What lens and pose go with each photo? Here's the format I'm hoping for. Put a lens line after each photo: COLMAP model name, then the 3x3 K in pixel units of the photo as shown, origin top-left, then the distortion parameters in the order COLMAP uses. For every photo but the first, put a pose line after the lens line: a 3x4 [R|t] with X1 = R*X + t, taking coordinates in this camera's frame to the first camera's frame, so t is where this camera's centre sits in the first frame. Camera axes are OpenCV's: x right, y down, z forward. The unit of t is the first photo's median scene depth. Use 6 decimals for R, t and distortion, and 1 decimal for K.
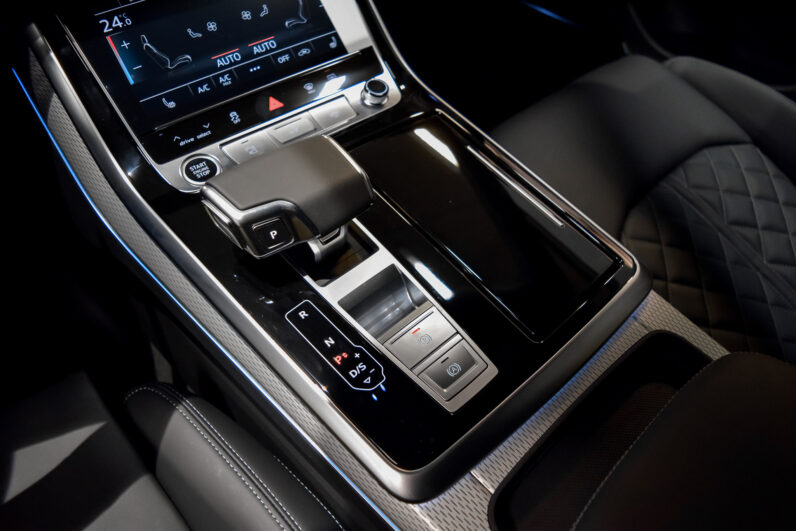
lens RADIAL K [[619.5, 0, 400.1], [0, 619.5, 263.6], [0, 0, 1]] dist [-0.098858, 0.019091]
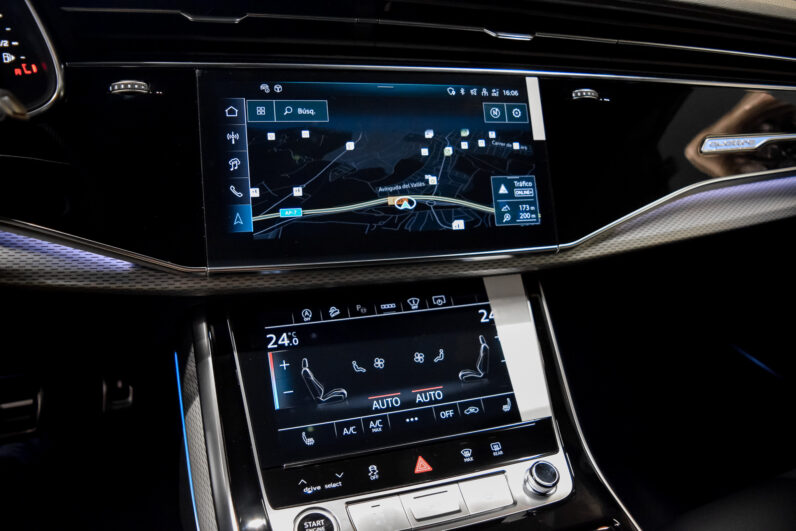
lens RADIAL K [[619.5, 0, 393.6], [0, 619.5, 264.3], [0, 0, 1]] dist [-0.098858, 0.019091]
pose [[0.932064, 0.179430, -0.314741, -0.022179], [-0.289152, 0.891844, -0.347857, -0.205645], [0.218284, 0.415233, 0.883138, 0.113433]]
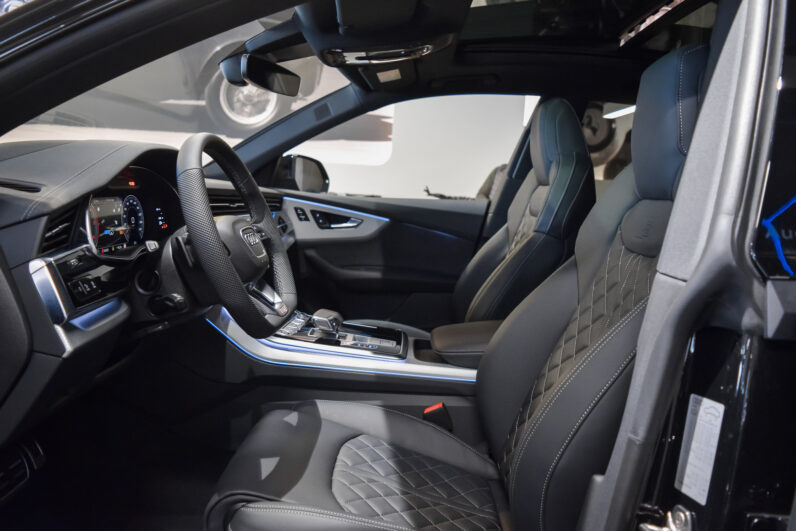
lens RADIAL K [[619.5, 0, 397.1], [0, 619.5, 264.5], [0, 0, 1]] dist [-0.098858, 0.019091]
pose [[0.700876, -0.107611, 0.705119, -1.960604], [0.528069, 0.742826, -0.411526, 1.102493], [-0.479496, 0.660780, 0.577454, -1.223371]]
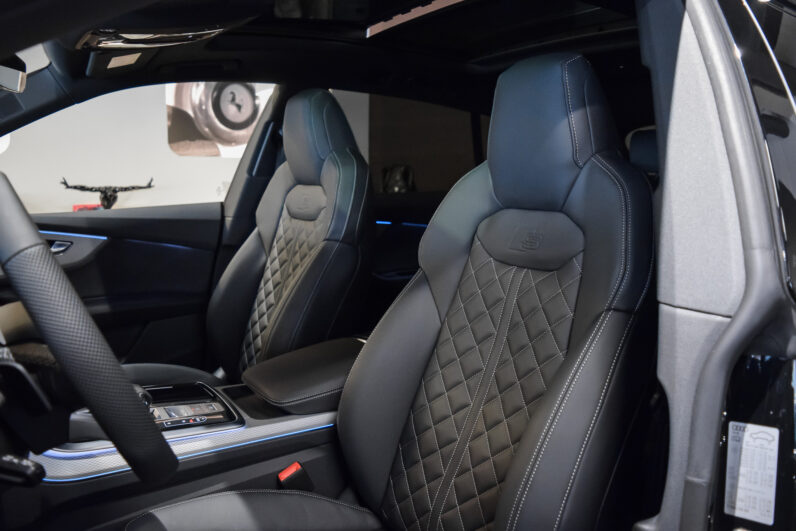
lens RADIAL K [[619.5, 0, 391.2], [0, 619.5, 266.5], [0, 0, 1]] dist [-0.098858, 0.019091]
pose [[0.167190, -0.209880, 0.963326, -1.956324], [0.749080, 0.662325, 0.014294, 0.251215], [-0.641035, 0.719219, 0.267952, -0.682146]]
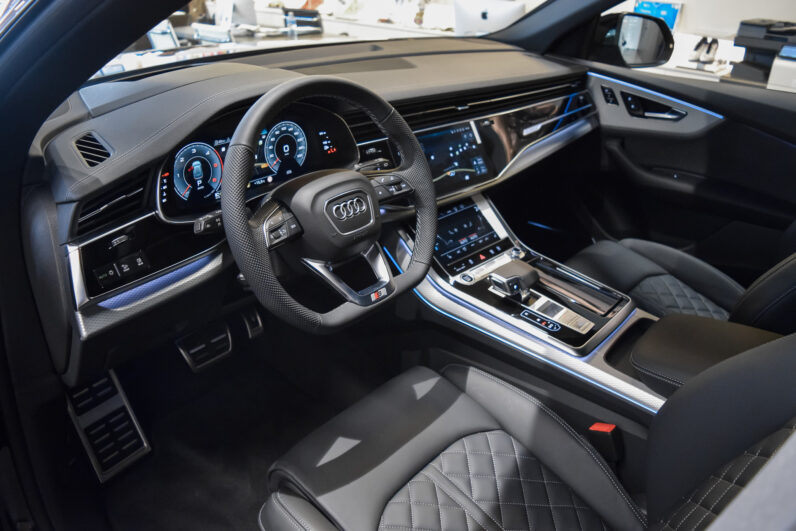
lens RADIAL K [[619.5, 0, 393.8], [0, 619.5, 264.5], [0, 0, 1]] dist [-0.098858, 0.019091]
pose [[0.995226, -0.068496, 0.069525, -0.775868], [0.089230, 0.927171, -0.363856, 0.698572], [-0.039539, 0.368323, 0.928857, -1.427353]]
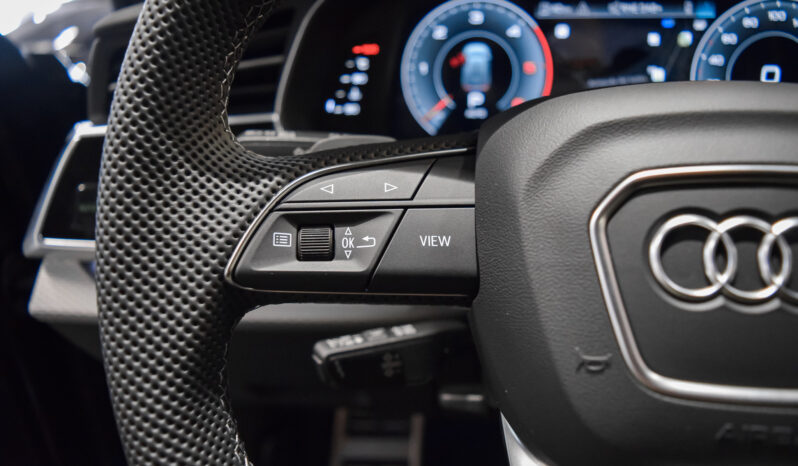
lens RADIAL K [[599.3, 0, 398.6], [0, 599.3, 236.8], [0, 0, 1]] dist [-0.093668, 0.013554]
pose [[0.592099, 0.231949, -0.771763, -0.652688], [-0.567197, 0.800251, -0.194644, 0.013830], [0.572457, 0.552990, 0.605389, -0.058709]]
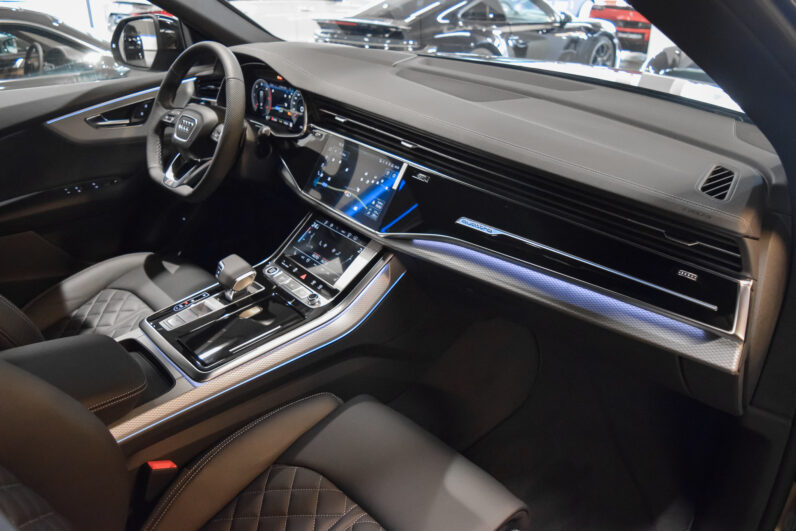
lens RADIAL K [[619.5, 0, 395.7], [0, 619.5, 270.1], [0, 0, 1]] dist [-0.098858, 0.019091]
pose [[-0.002226, 0.402648, -0.915352, 2.106865], [-0.762946, 0.591056, 0.261852, -1.237034], [0.646458, 0.698947, 0.305883, 0.469126]]
